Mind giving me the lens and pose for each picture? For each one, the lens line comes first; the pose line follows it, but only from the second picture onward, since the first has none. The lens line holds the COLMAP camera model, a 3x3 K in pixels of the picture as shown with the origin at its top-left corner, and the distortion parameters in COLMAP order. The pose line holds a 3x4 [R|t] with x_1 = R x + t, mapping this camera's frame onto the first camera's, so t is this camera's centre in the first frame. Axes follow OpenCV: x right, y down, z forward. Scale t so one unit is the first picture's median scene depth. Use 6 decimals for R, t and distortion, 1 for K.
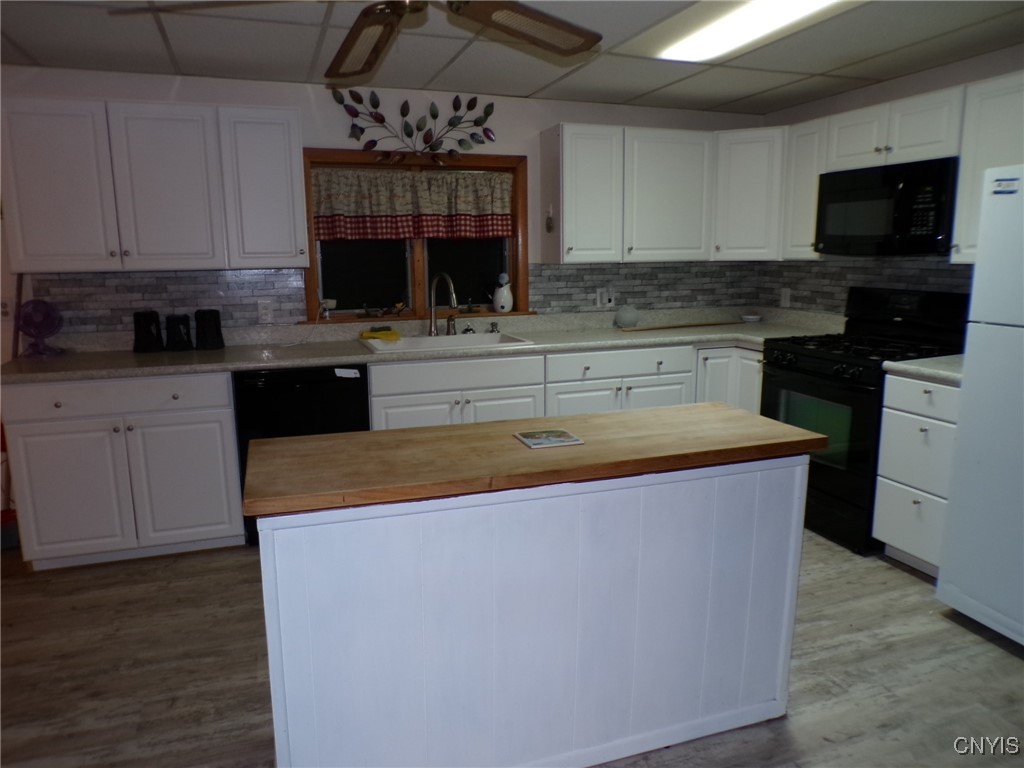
lens RADIAL K [[692.2, 0, 510.2], [0, 692.2, 383.7], [0, 0, 1]] dist [-0.027666, 0.004744]
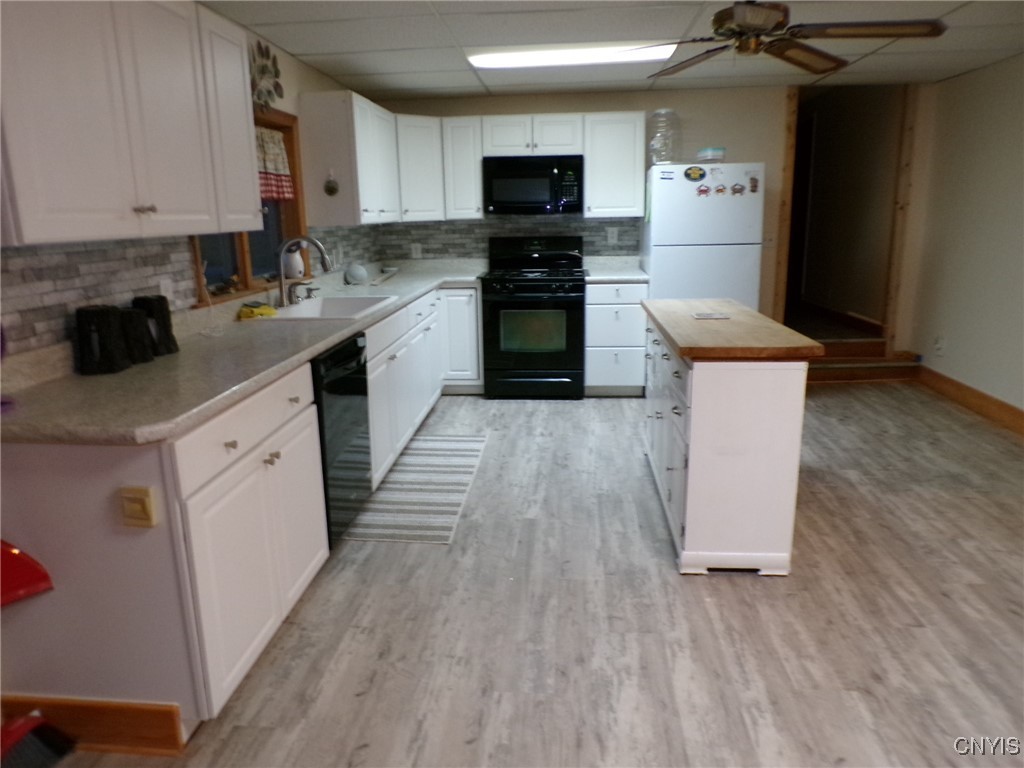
lens RADIAL K [[692.2, 0, 510.7], [0, 692.2, 380.8], [0, 0, 1]] dist [-0.027666, 0.004744]
pose [[0.403696, -0.213689, 0.889588, -0.872341], [0.188728, 0.970878, 0.147571, -0.056586], [-0.895216, 0.108316, 0.432268, 0.378790]]
